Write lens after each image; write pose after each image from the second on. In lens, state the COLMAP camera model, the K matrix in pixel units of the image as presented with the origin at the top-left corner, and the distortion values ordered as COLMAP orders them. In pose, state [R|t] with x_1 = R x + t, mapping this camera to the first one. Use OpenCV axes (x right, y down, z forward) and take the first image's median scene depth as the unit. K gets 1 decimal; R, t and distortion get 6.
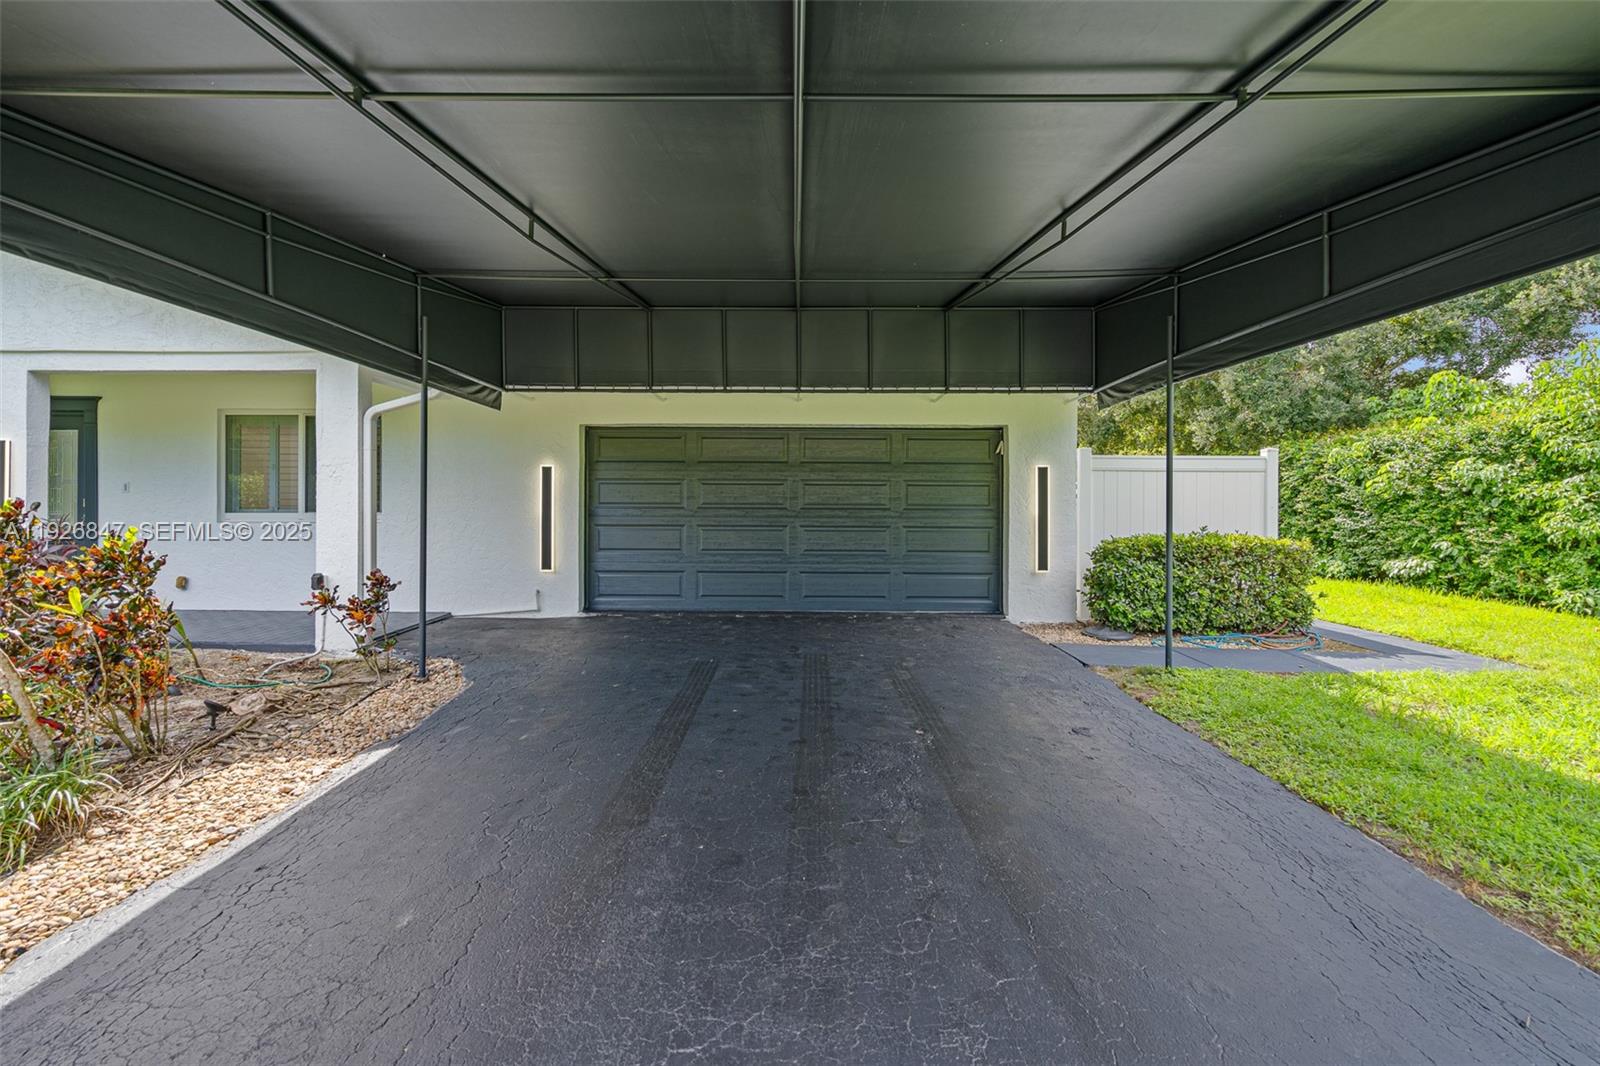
lens RADIAL K [[756.8, 0, 779.2], [0, 756.8, 505.5], [0, 0, 1]] dist [-0.002021, -0.000894]
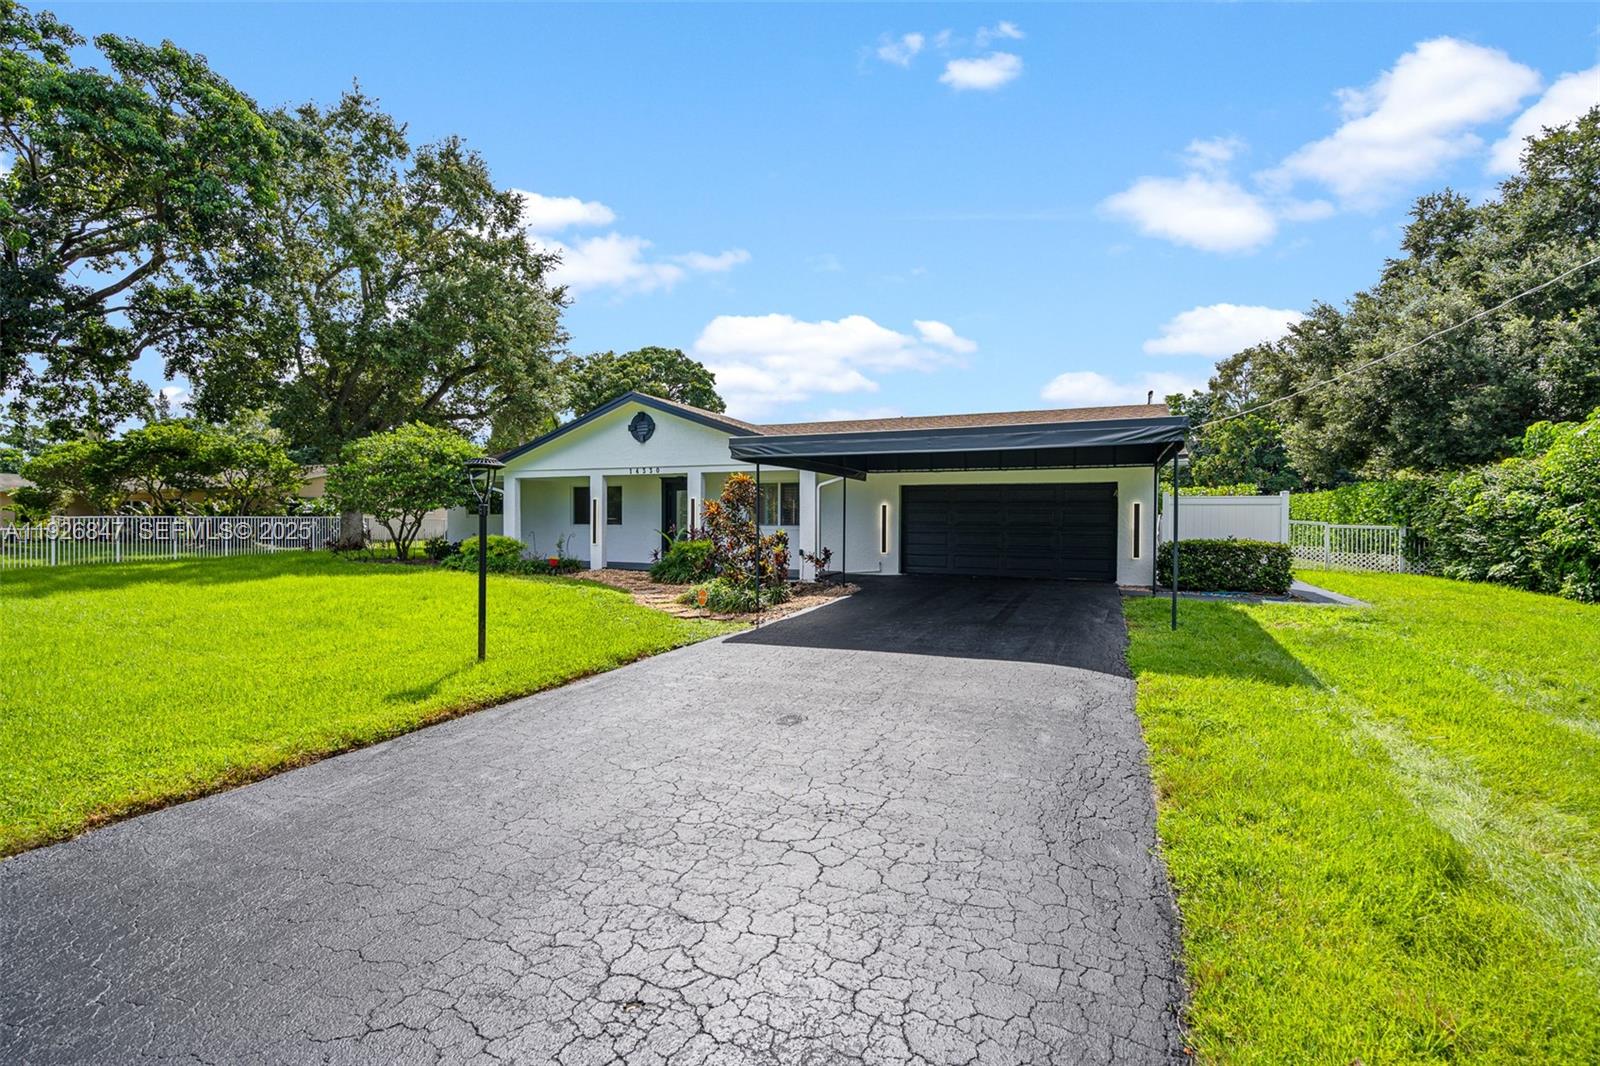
lens RADIAL K [[721.0, 0, 799.5], [0, 721.0, 538.4], [0, 0, 1]] dist [-0.002758, 0.000138]
pose [[0.920109, 0.010544, -0.391521, 0.222741], [-0.001741, 0.999738, 0.022834, -0.002515], [0.391659, -0.020328, 0.919886, -0.795381]]
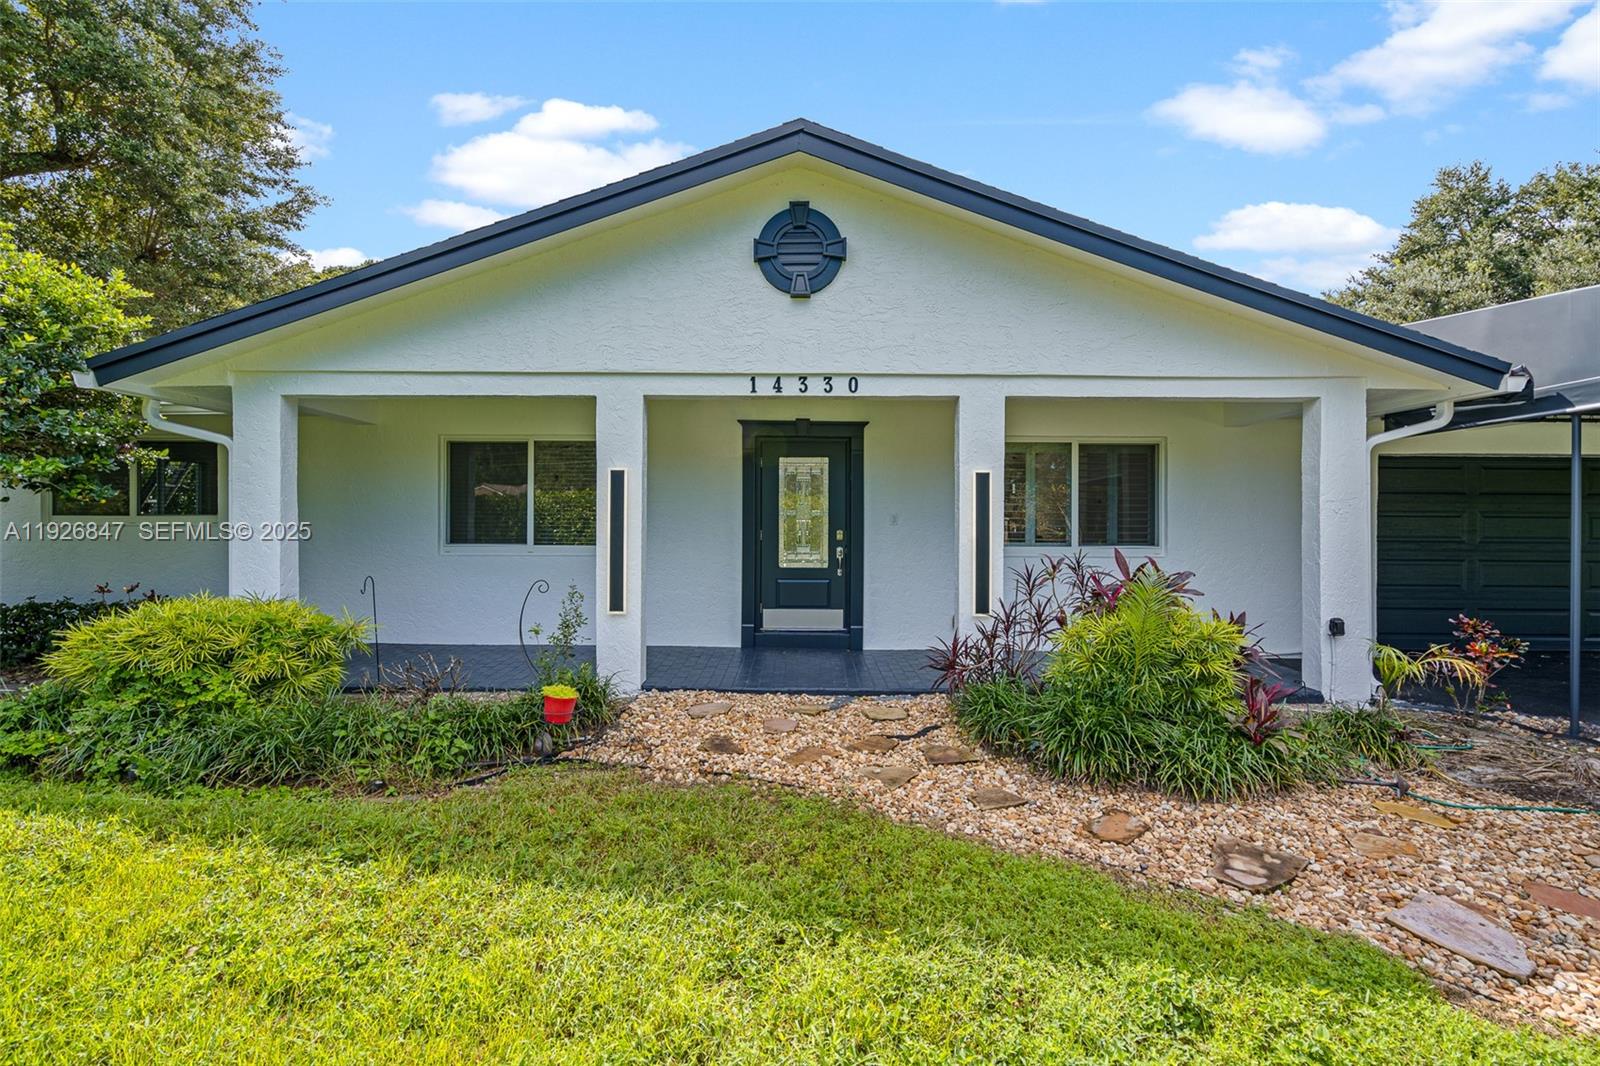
lens RADIAL K [[733.4, 0, 804.1], [0, 733.4, 527.8], [0, 0, 1]] dist [0.001467, 0.000126]
pose [[0.999967, 0.000279, 0.008118, -0.800410], [-0.000295, 0.999998, 0.001989, -0.014041], [-0.008118, -0.001992, 0.999965, 0.075732]]
